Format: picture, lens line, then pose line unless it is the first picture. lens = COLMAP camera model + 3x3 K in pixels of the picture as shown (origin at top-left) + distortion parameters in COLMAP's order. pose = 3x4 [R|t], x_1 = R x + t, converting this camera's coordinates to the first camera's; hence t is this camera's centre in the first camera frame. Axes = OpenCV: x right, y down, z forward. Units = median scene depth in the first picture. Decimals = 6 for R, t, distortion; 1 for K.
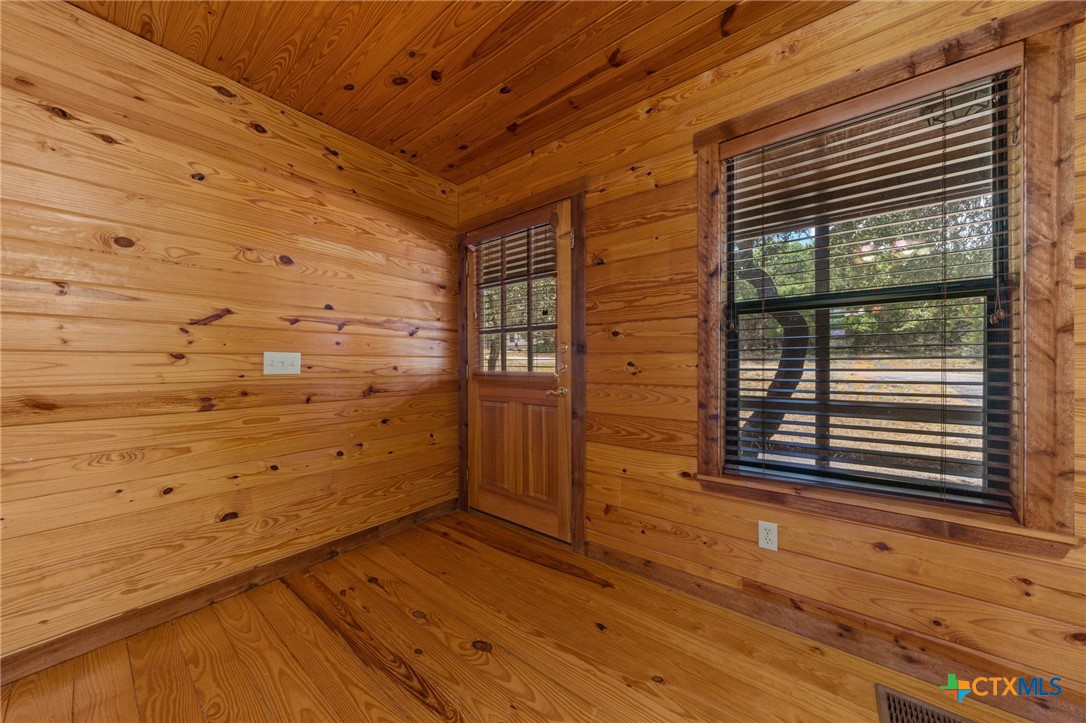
lens RADIAL K [[372.9, 0, 549.2], [0, 372.9, 363.6], [0, 0, 1]] dist [-0.007103, 0.000551]
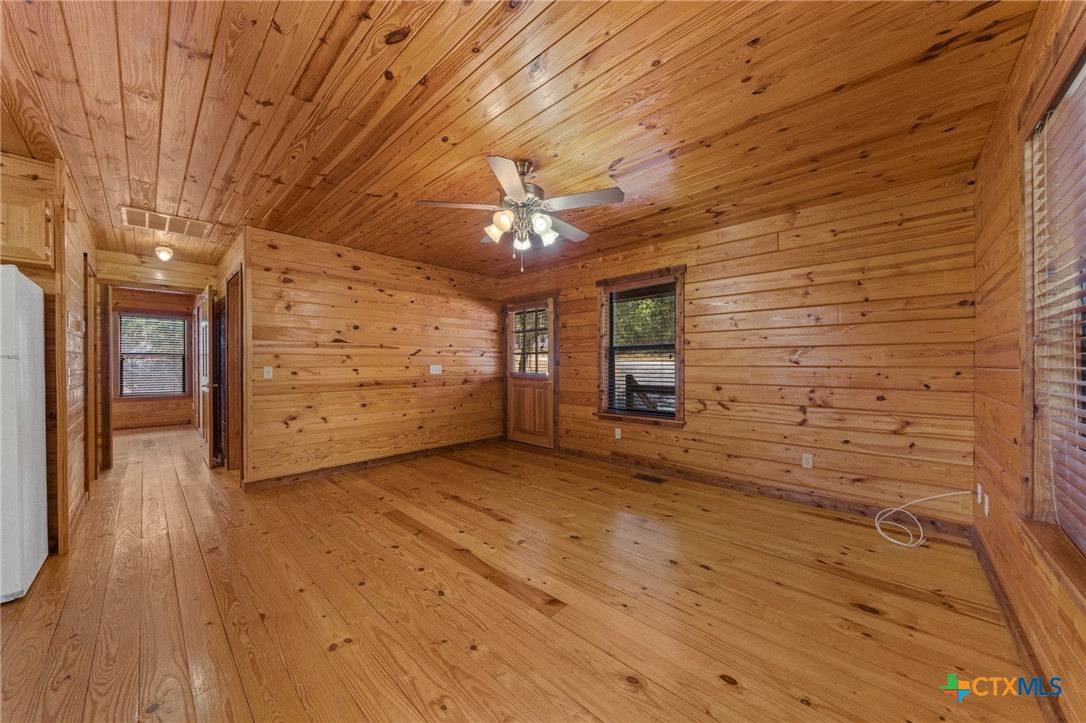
lens RADIAL K [[372.9, 0, 547.2], [0, 372.9, 364.0], [0, 0, 1]] dist [-0.007103, 0.000551]
pose [[0.996119, 0.000371, -0.088011, 0.231157], [-0.000292, 1.000000, 0.000910, -0.037228], [0.088011, -0.000881, 0.996119, -1.321686]]
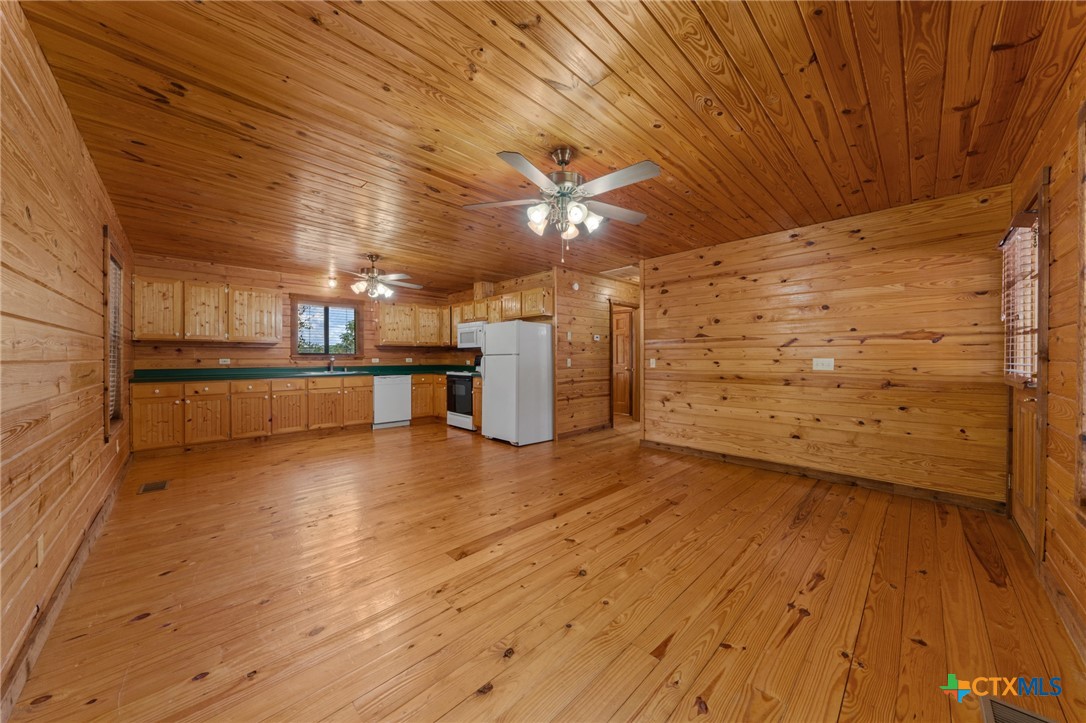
lens RADIAL K [[372.9, 0, 551.0], [0, 372.9, 358.3], [0, 0, 1]] dist [-0.007103, 0.000551]
pose [[-0.120904, 0.005744, -0.992648, 1.163010], [0.001854, 0.999983, 0.005560, -0.039280], [0.992662, -0.001168, -0.120913, -0.101939]]
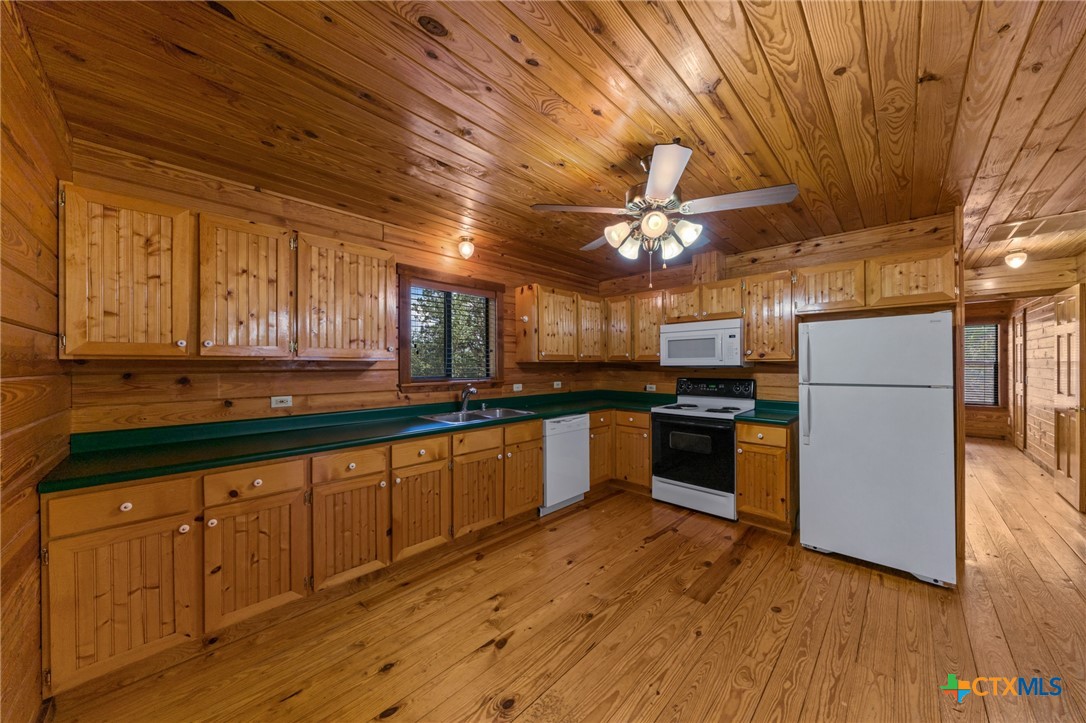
lens RADIAL K [[372.9, 0, 553.6], [0, 372.9, 364.7], [0, 0, 1]] dist [-0.007103, 0.000551]
pose [[-0.103256, 0.001761, -0.994653, 0.069188], [0.005647, 0.999983, 0.001184, -0.118245], [0.994639, -0.005494, -0.103264, -1.551735]]
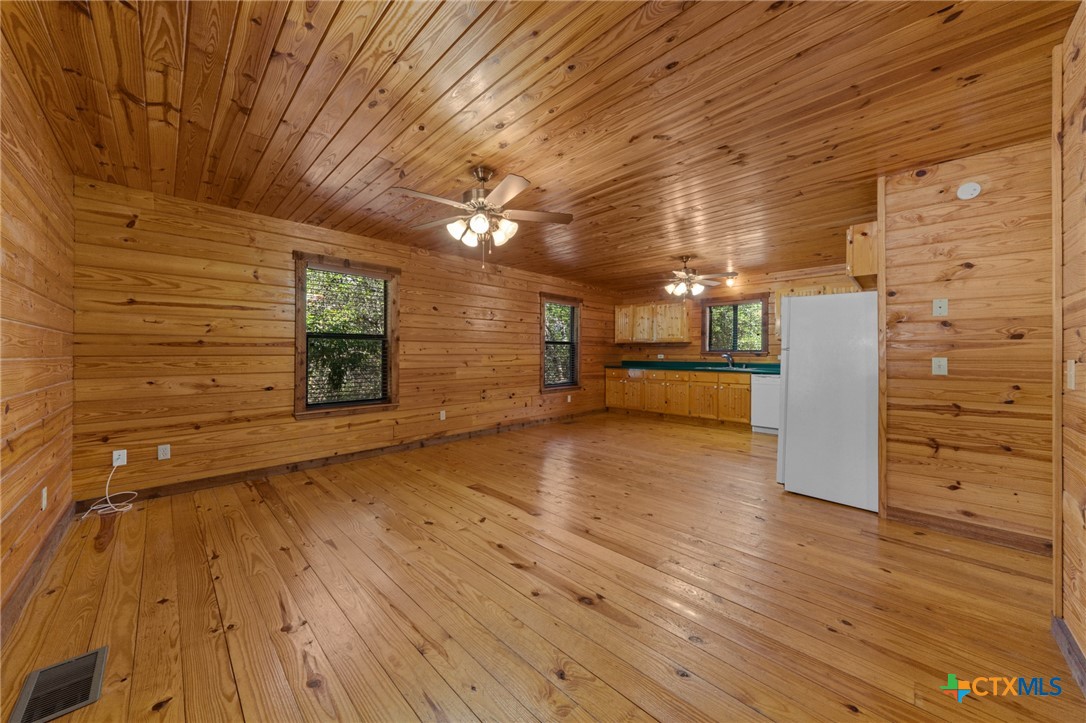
lens RADIAL K [[372.9, 0, 536.1], [0, 372.9, 357.8], [0, 0, 1]] dist [-0.007103, 0.000551]
pose [[-0.991174, -0.002239, 0.132550, -0.284105], [-0.000904, 0.999948, 0.010133, -0.031448], [-0.132566, 0.009924, -0.991125, 1.006285]]
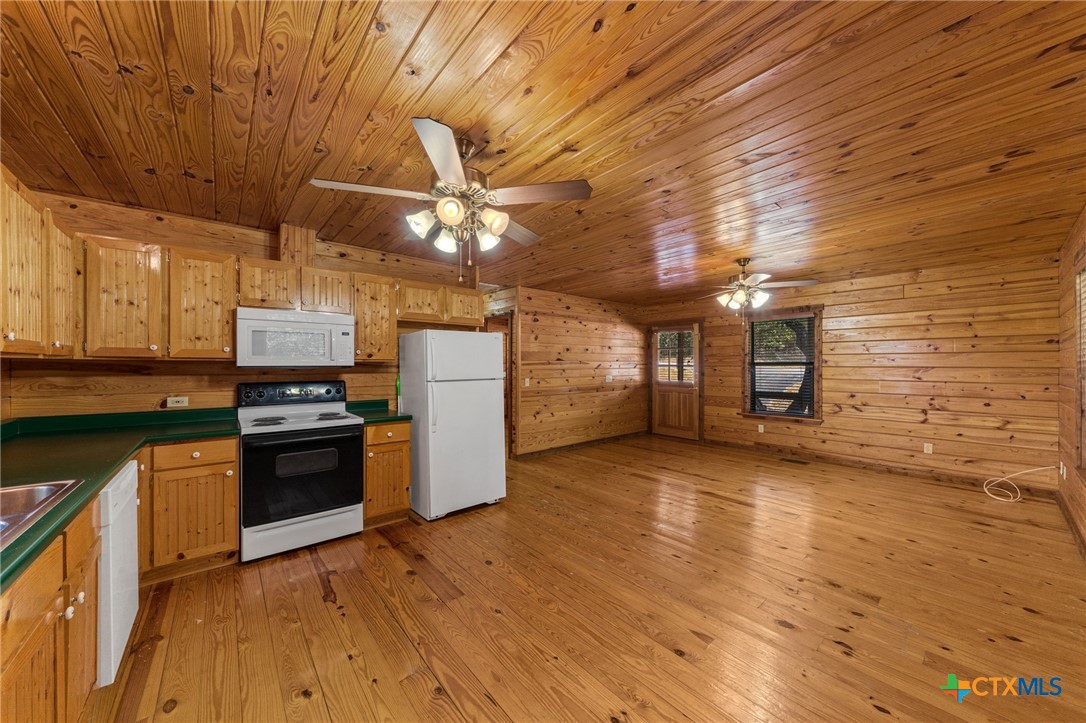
lens RADIAL K [[372.9, 0, 553.0], [0, 372.9, 363.9], [0, 0, 1]] dist [-0.007103, 0.000551]
pose [[0.979449, 0.001137, -0.201691, -0.492963], [-0.001659, 0.999996, -0.002419, -0.114298], [0.201687, 0.002704, 0.979446, -2.199442]]
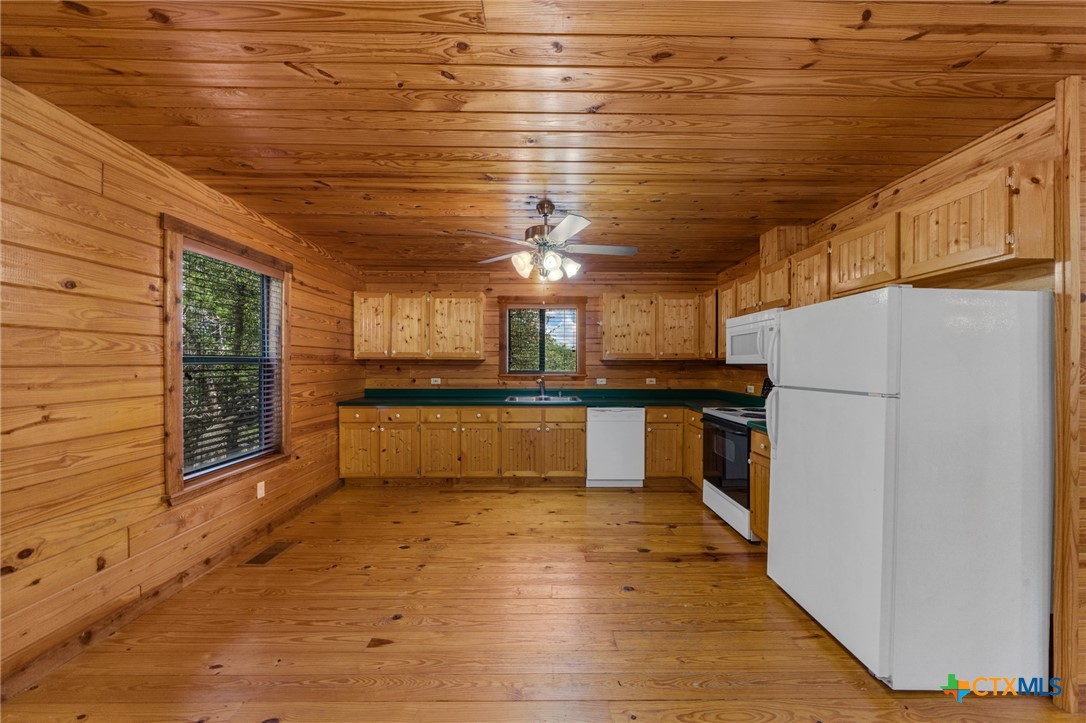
lens RADIAL K [[372.9, 0, 542.8], [0, 372.9, 367.6], [0, 0, 1]] dist [-0.007103, 0.000551]
pose [[-0.780908, 0.008711, -0.624585, -0.107534], [0.001015, 0.999919, 0.012677, -0.113372], [0.624645, 0.009266, -0.780854, -0.447700]]
